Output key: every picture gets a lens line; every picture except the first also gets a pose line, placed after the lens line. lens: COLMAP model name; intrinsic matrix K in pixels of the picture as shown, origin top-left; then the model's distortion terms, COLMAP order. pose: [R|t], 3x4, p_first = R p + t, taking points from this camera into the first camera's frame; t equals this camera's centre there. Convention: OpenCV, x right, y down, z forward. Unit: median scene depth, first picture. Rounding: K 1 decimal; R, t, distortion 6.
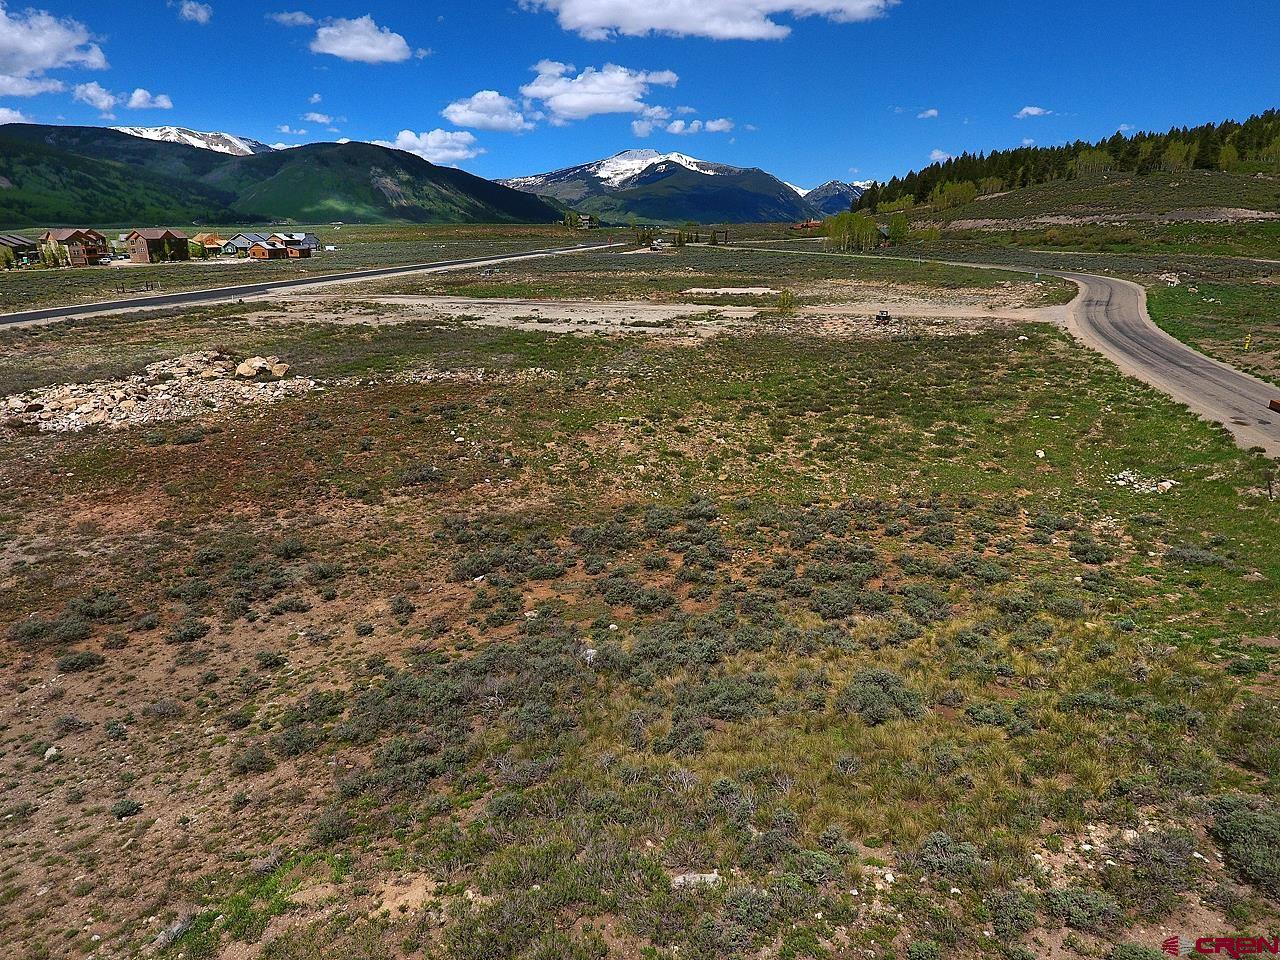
lens RADIAL K [[730.3, 0, 647.0], [0, 730.3, 491.5], [0, 0, 1]] dist [-0.015635, 0.003360]
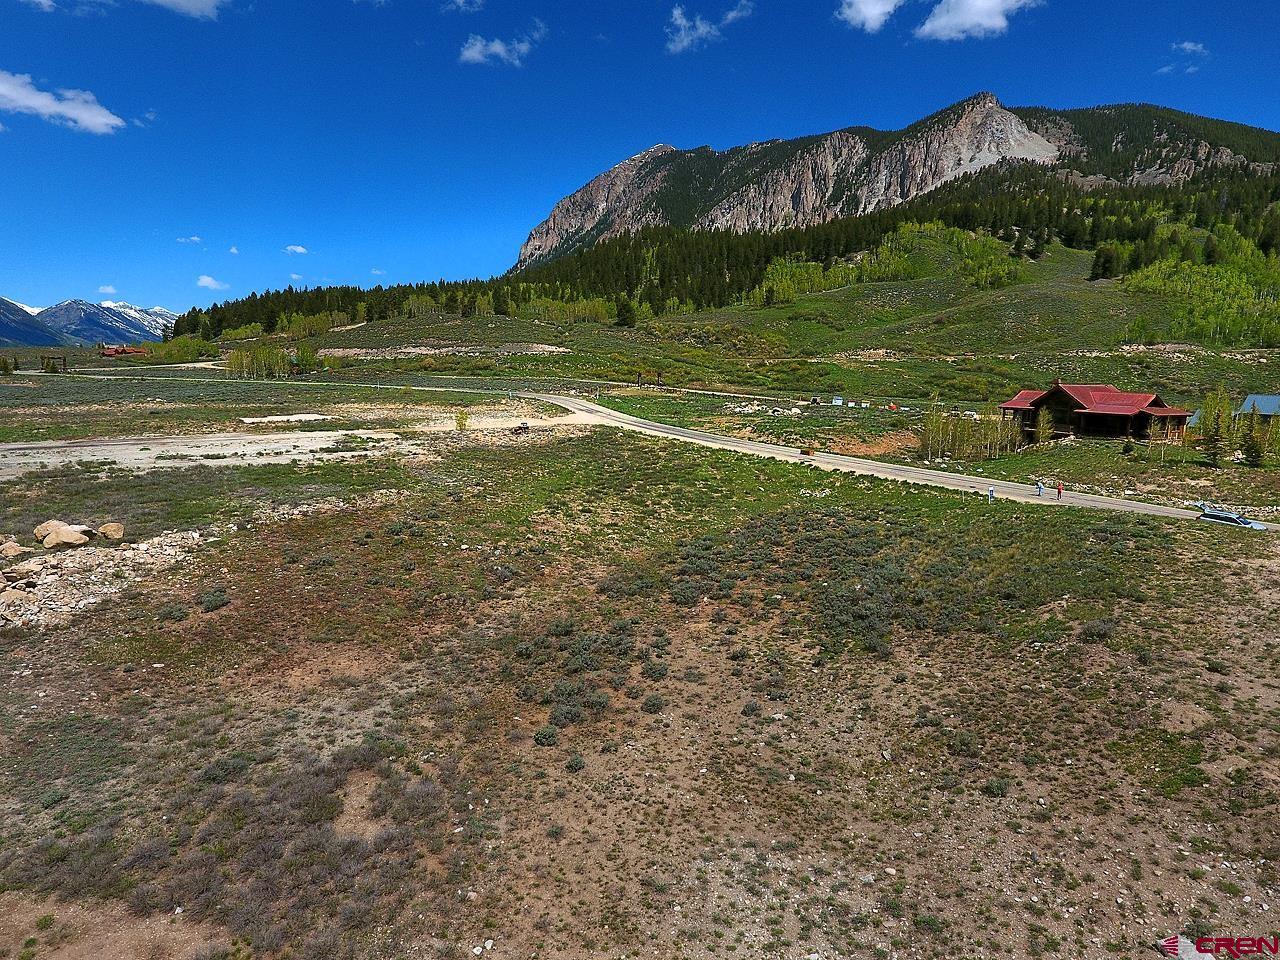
lens RADIAL K [[730.3, 0, 647.8], [0, 730.3, 487.7], [0, 0, 1]] dist [-0.015635, 0.003360]
pose [[0.630658, -0.123819, 0.766120, -0.533899], [0.249152, 0.967235, -0.048775, -0.020301], [-0.734979, 0.221640, 0.640844, 0.038791]]
